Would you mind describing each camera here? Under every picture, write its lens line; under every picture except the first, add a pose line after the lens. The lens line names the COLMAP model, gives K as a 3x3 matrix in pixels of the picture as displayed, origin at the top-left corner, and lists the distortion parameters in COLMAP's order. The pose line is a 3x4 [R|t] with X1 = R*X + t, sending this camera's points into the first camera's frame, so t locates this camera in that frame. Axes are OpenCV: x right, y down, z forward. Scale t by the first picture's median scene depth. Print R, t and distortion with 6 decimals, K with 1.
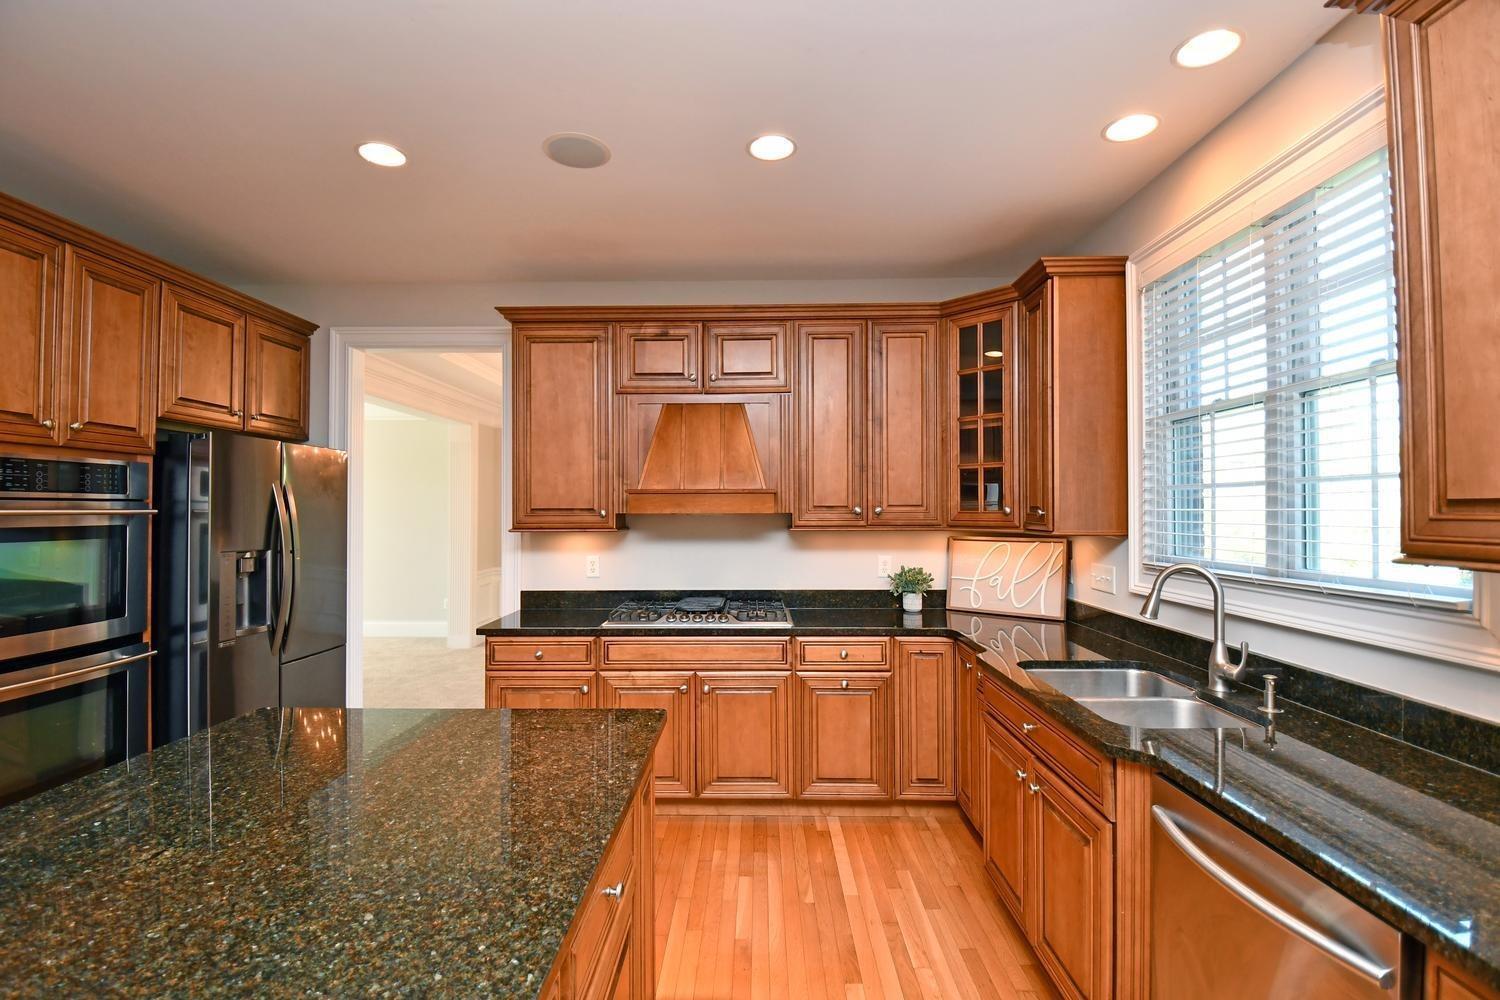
lens RADIAL K [[667.5, 0, 757.1], [0, 667.5, 501.2], [0, 0, 1]] dist [-0.034818, -0.000795]
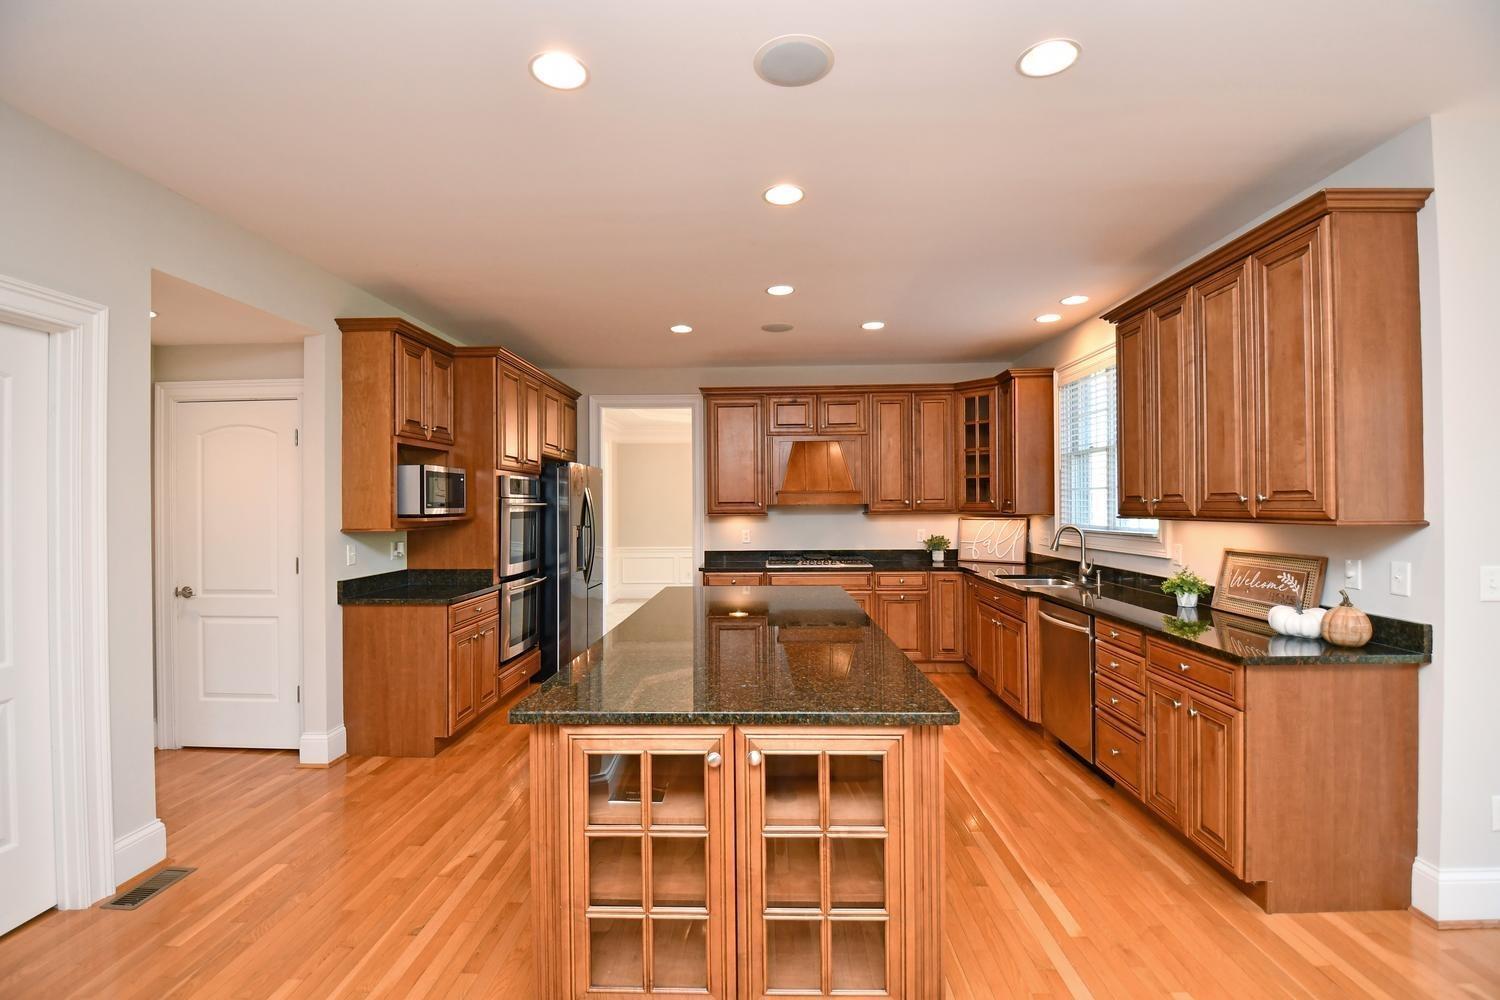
lens RADIAL K [[667.5, 0, 741.3], [0, 667.5, 501.8], [0, 0, 1]] dist [-0.034818, -0.000795]
pose [[0.999526, -0.006555, -0.030069, -0.244425], [0.006909, 0.999908, 0.011662, -0.010613], [0.029990, -0.011864, 0.999480, -0.804874]]
